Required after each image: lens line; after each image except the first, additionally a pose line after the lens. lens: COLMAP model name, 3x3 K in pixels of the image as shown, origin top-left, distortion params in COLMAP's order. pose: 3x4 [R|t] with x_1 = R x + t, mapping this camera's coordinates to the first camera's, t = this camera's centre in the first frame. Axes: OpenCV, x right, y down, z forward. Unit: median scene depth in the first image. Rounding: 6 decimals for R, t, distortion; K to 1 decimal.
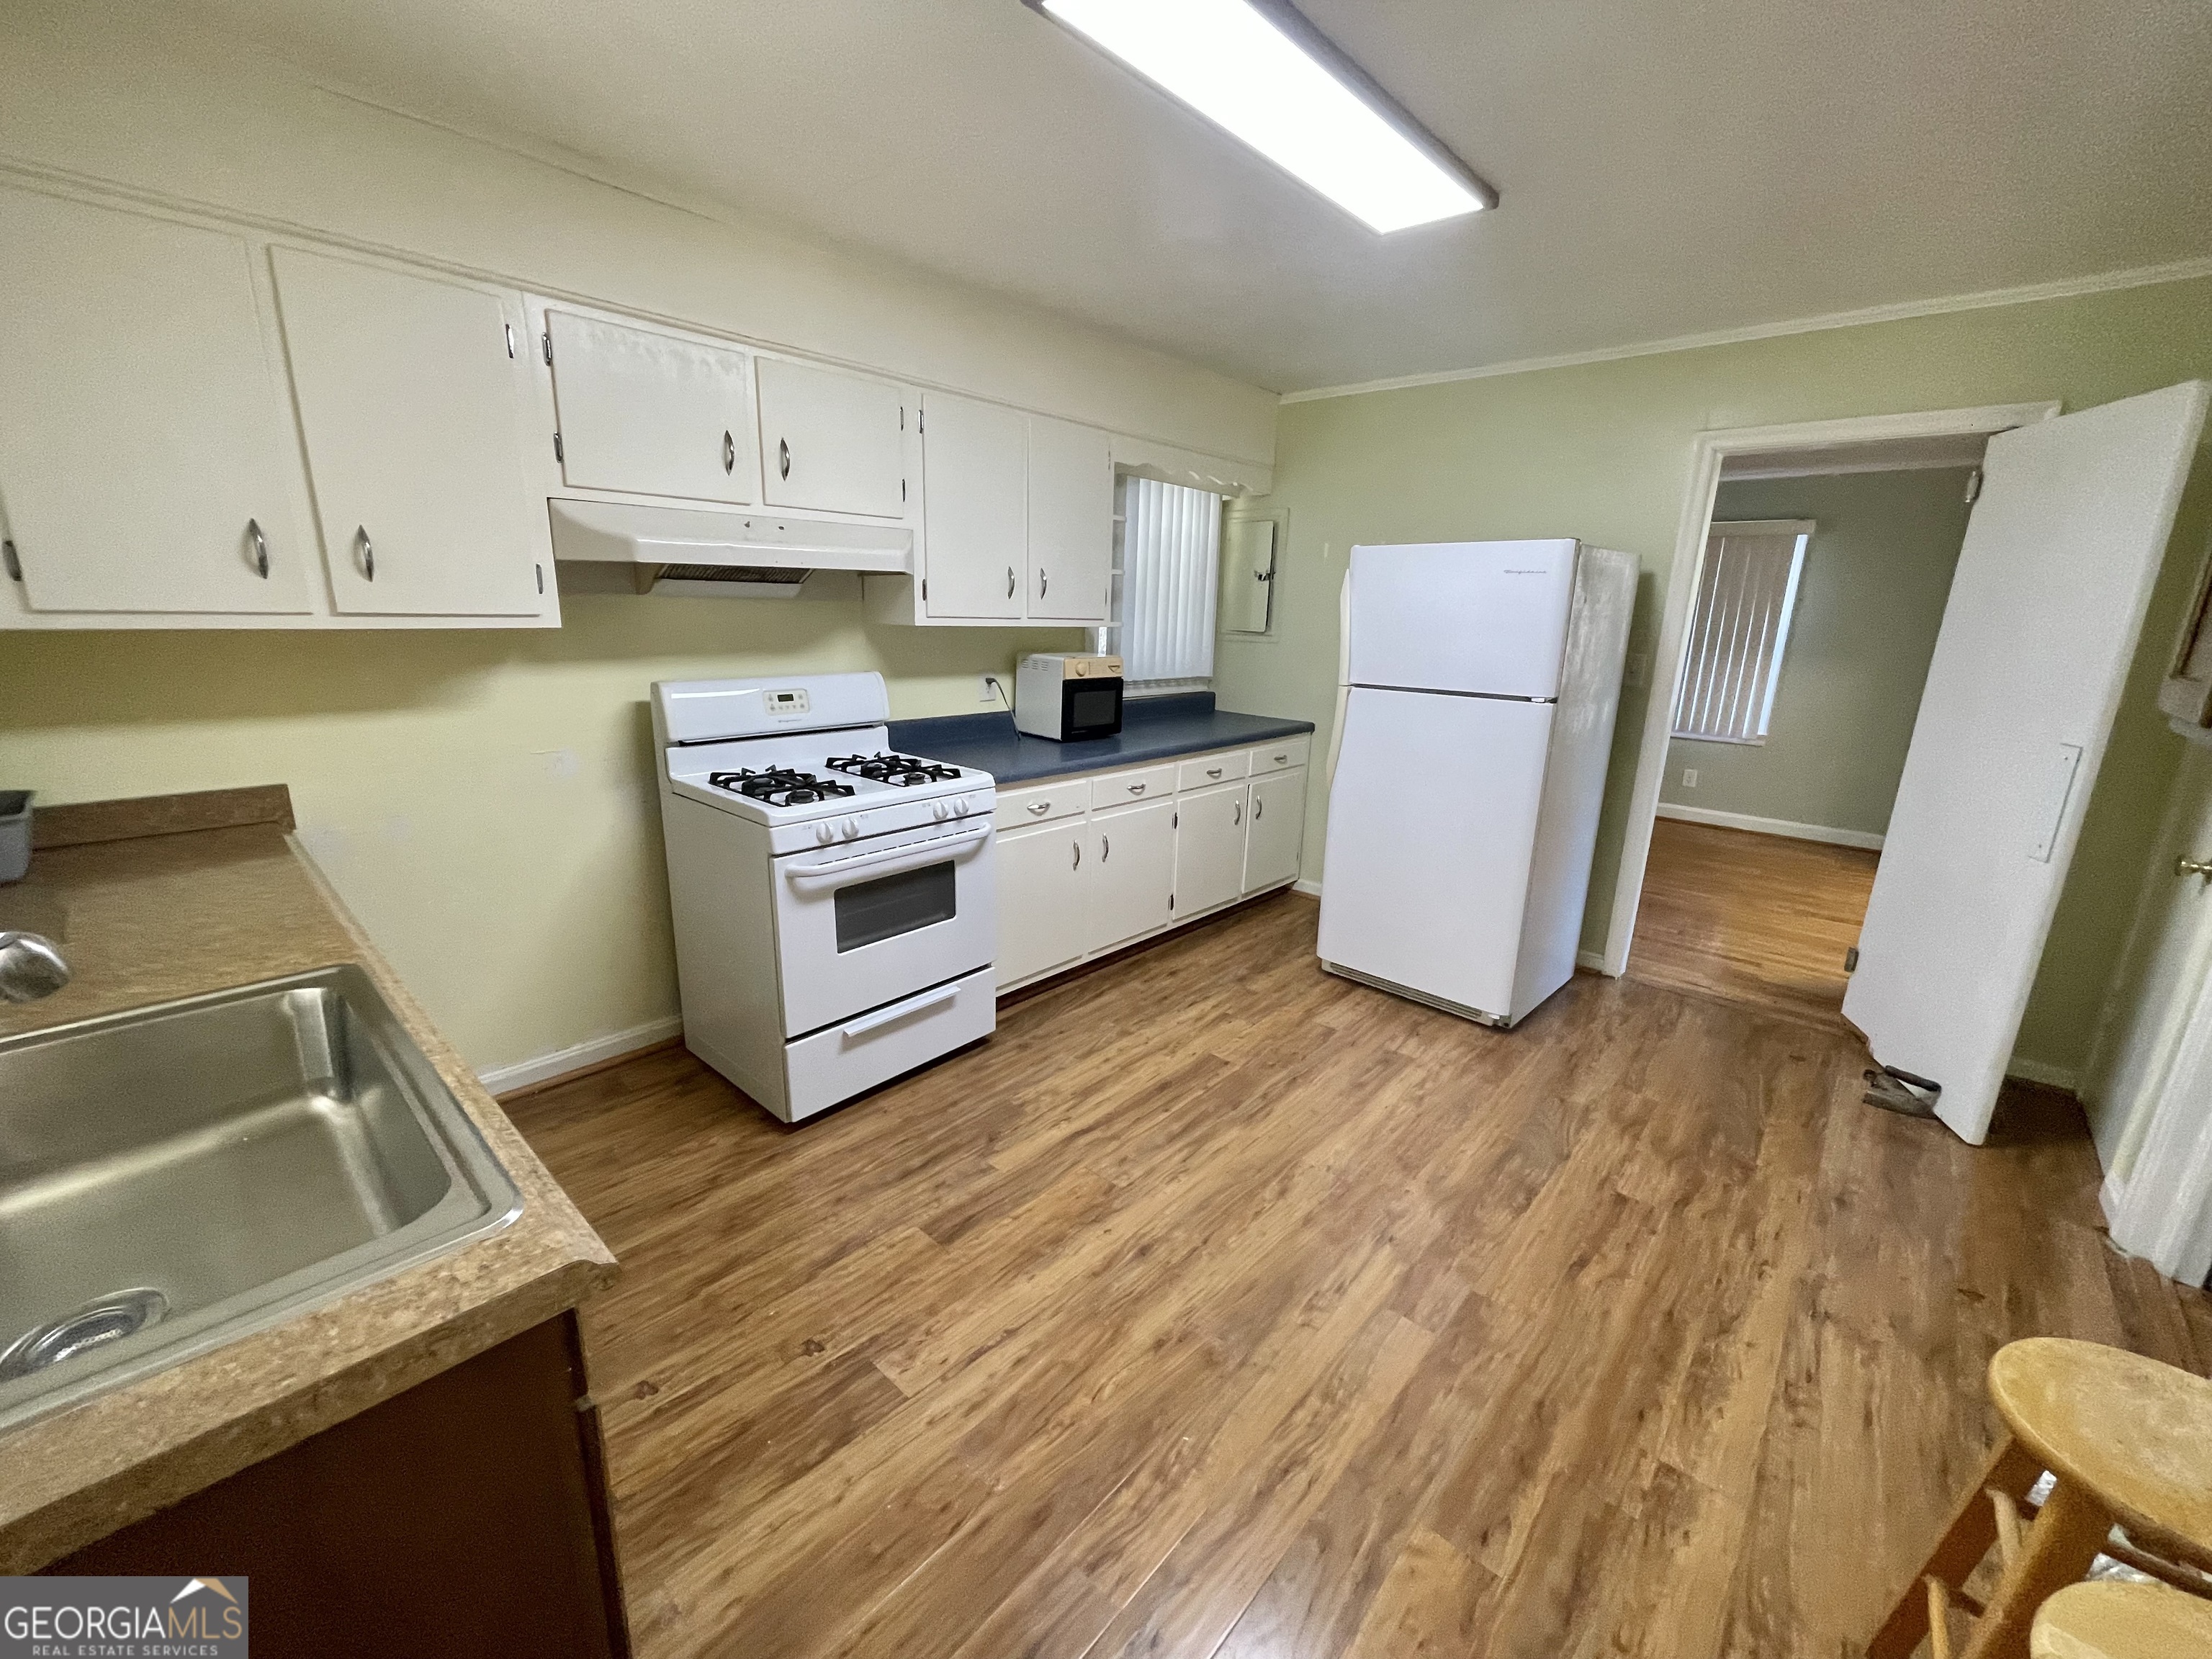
lens RADIAL K [[895.4, 0, 1105.0], [0, 895.4, 830.8], [0, 0, 1]] dist [0.003266, -0.001432]
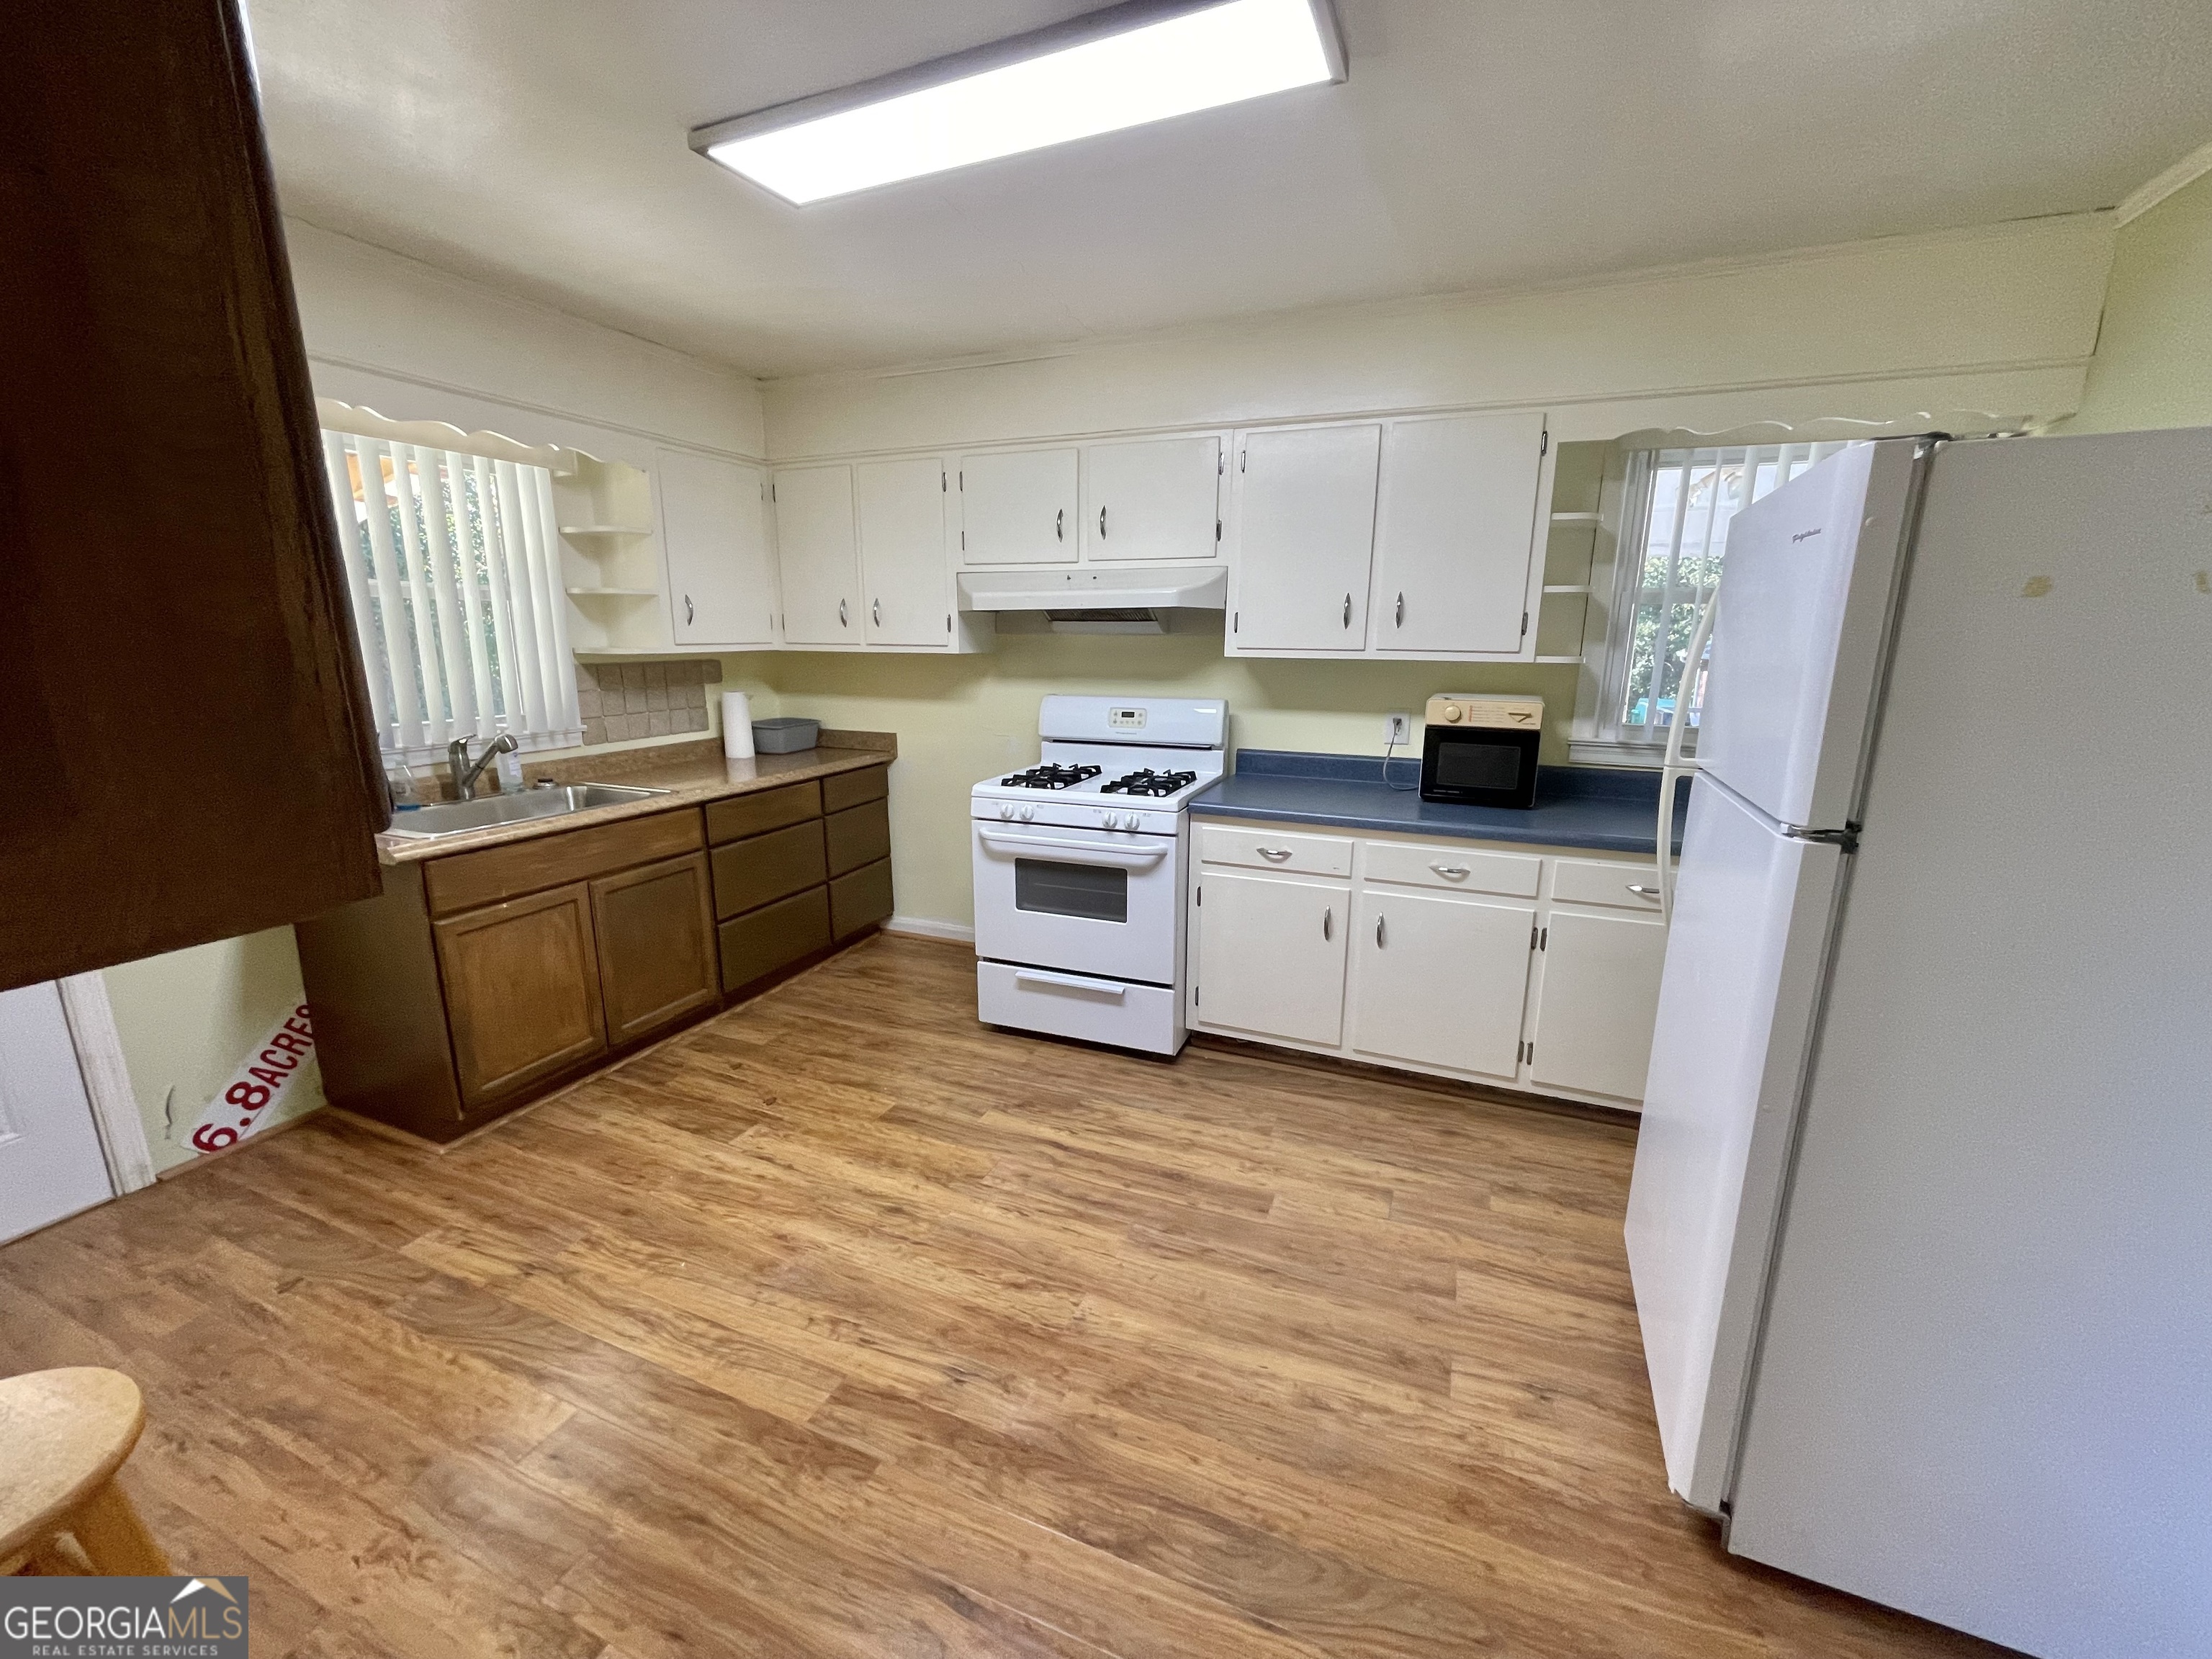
lens RADIAL K [[895.4, 0, 1101.1], [0, 895.4, 833.8], [0, 0, 1]] dist [0.003266, -0.001432]
pose [[0.335224, 0.181450, -0.924500, 0.915599], [-0.231123, 0.967132, 0.106012, -0.131356], [0.913349, 0.178135, 0.366143, 0.645875]]
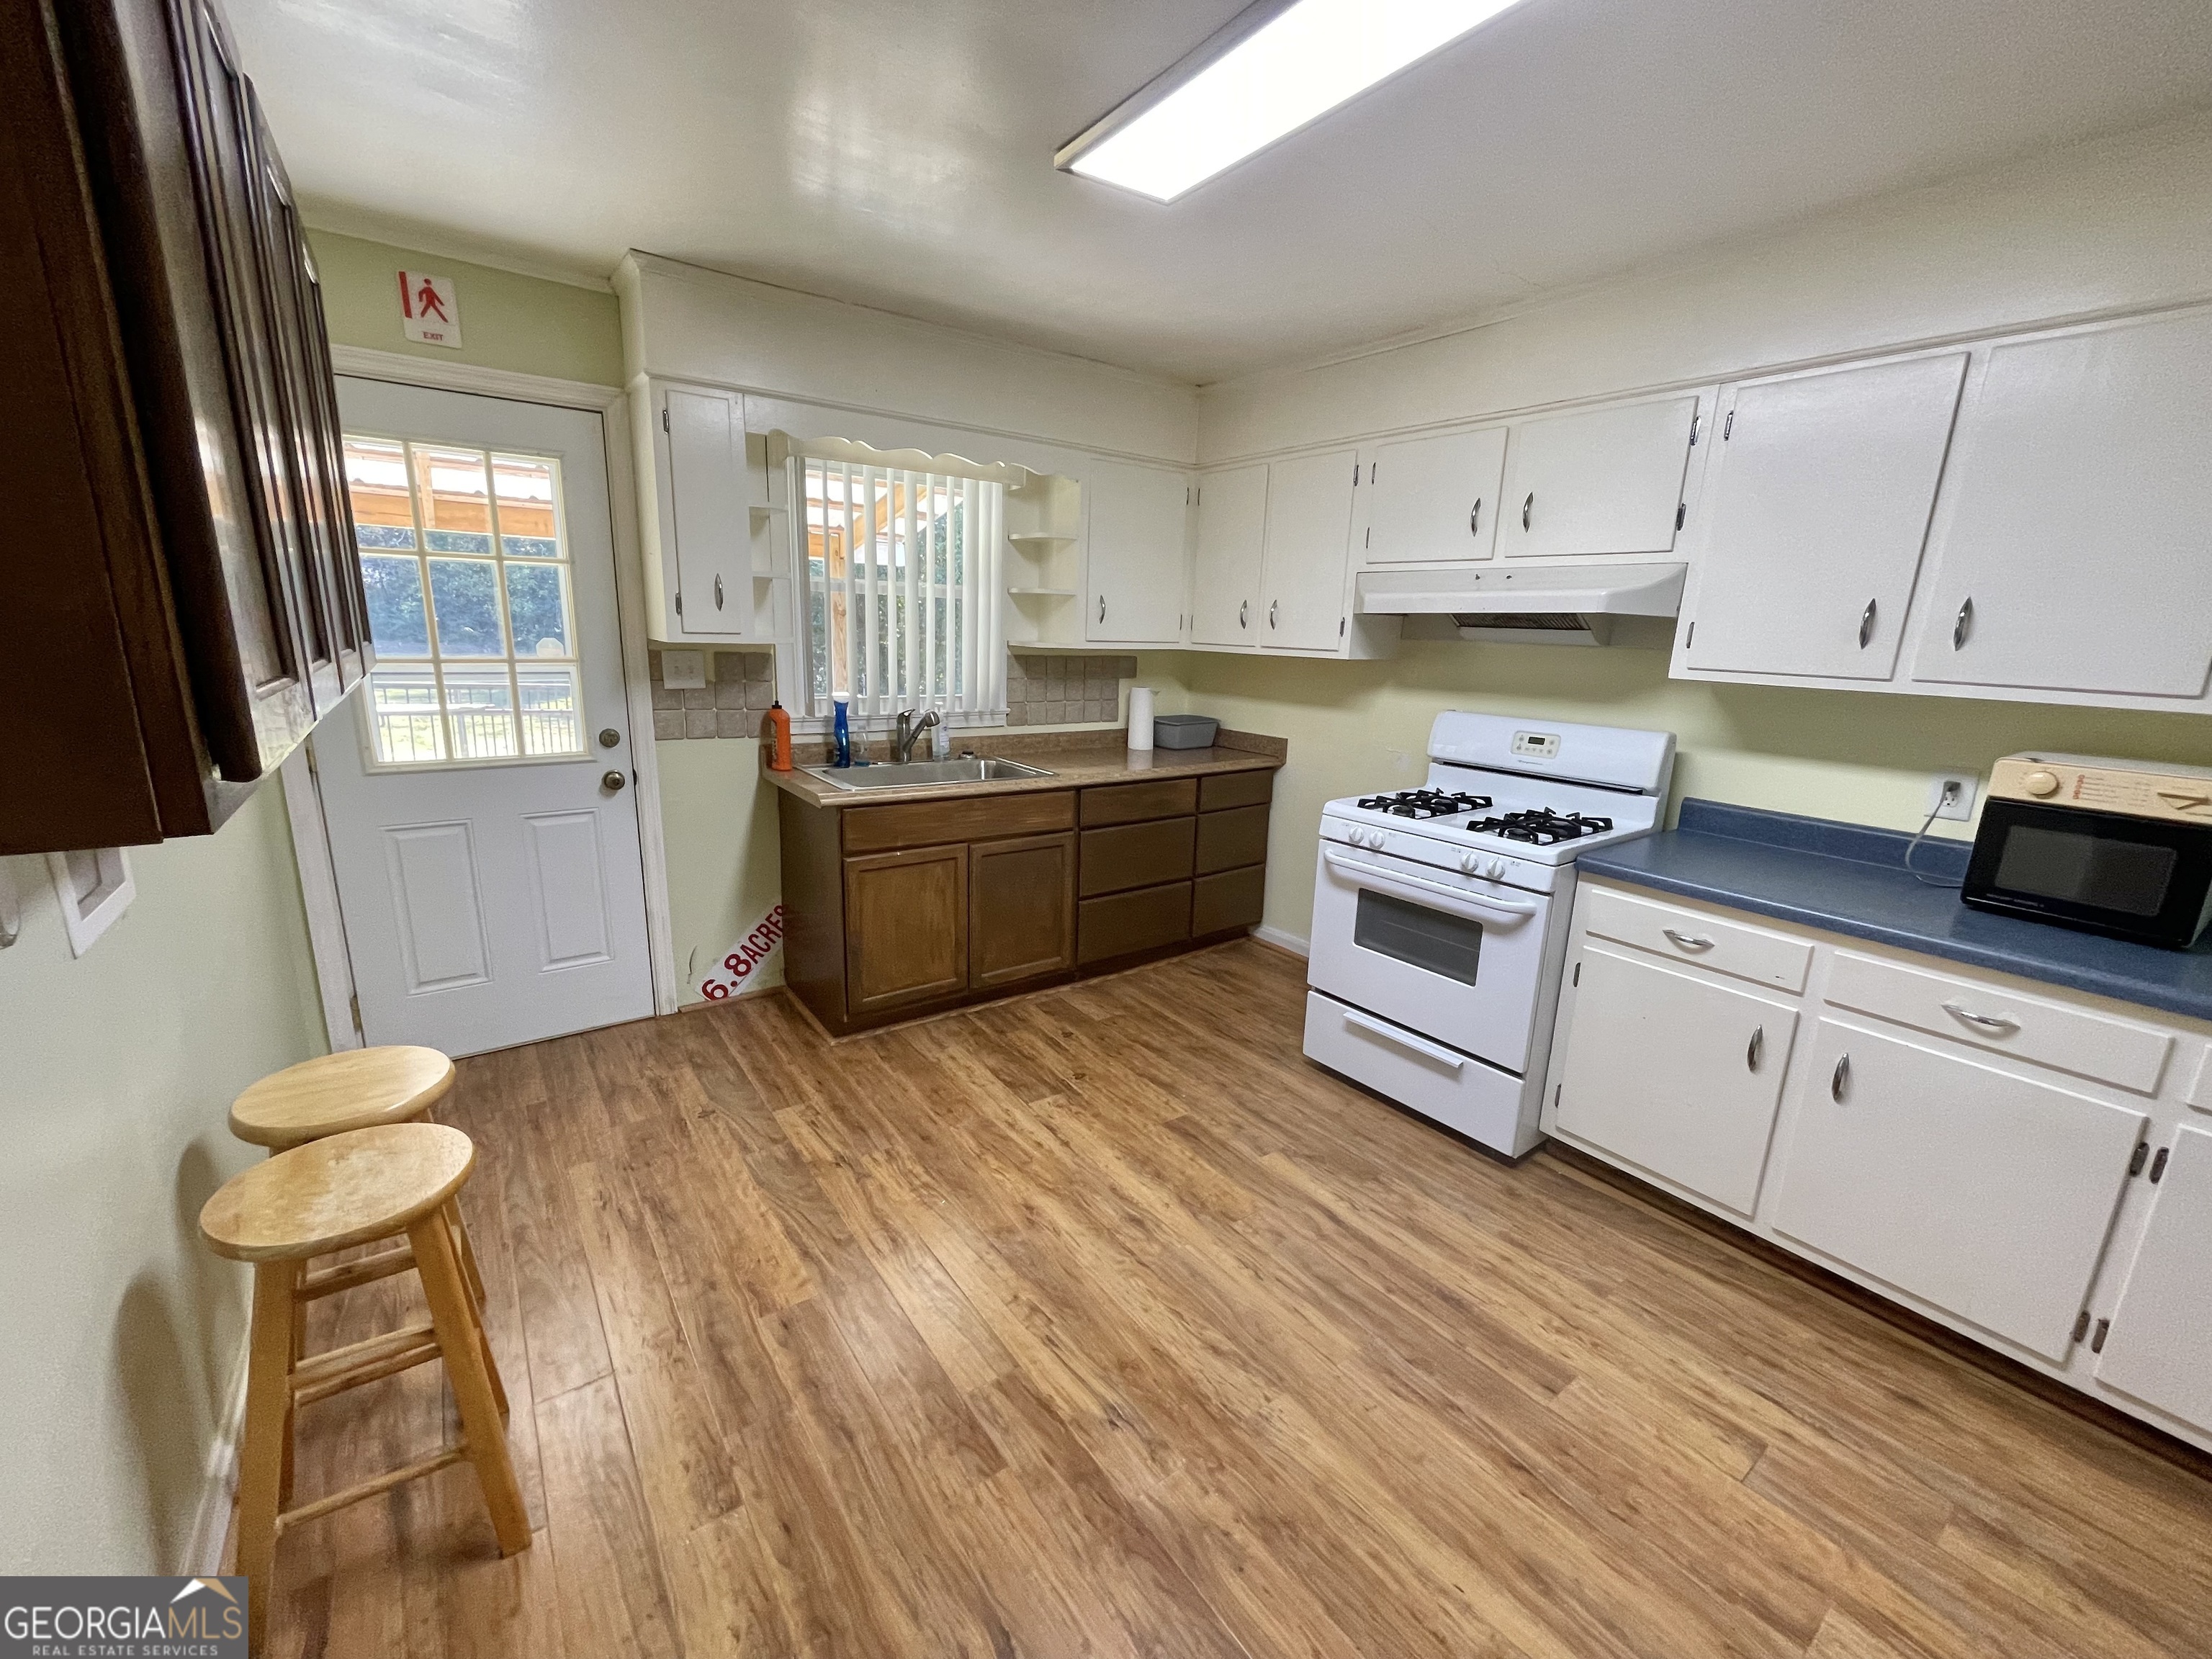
lens RADIAL K [[895.4, 0, 1103.0], [0, 895.4, 832.7], [0, 0, 1]] dist [0.003266, -0.001432]
pose [[-0.197001, 0.189133, -0.961987, 0.864461], [-0.282581, 0.928620, 0.240442, -0.184179], [0.938796, 0.319206, -0.129494, 0.823863]]
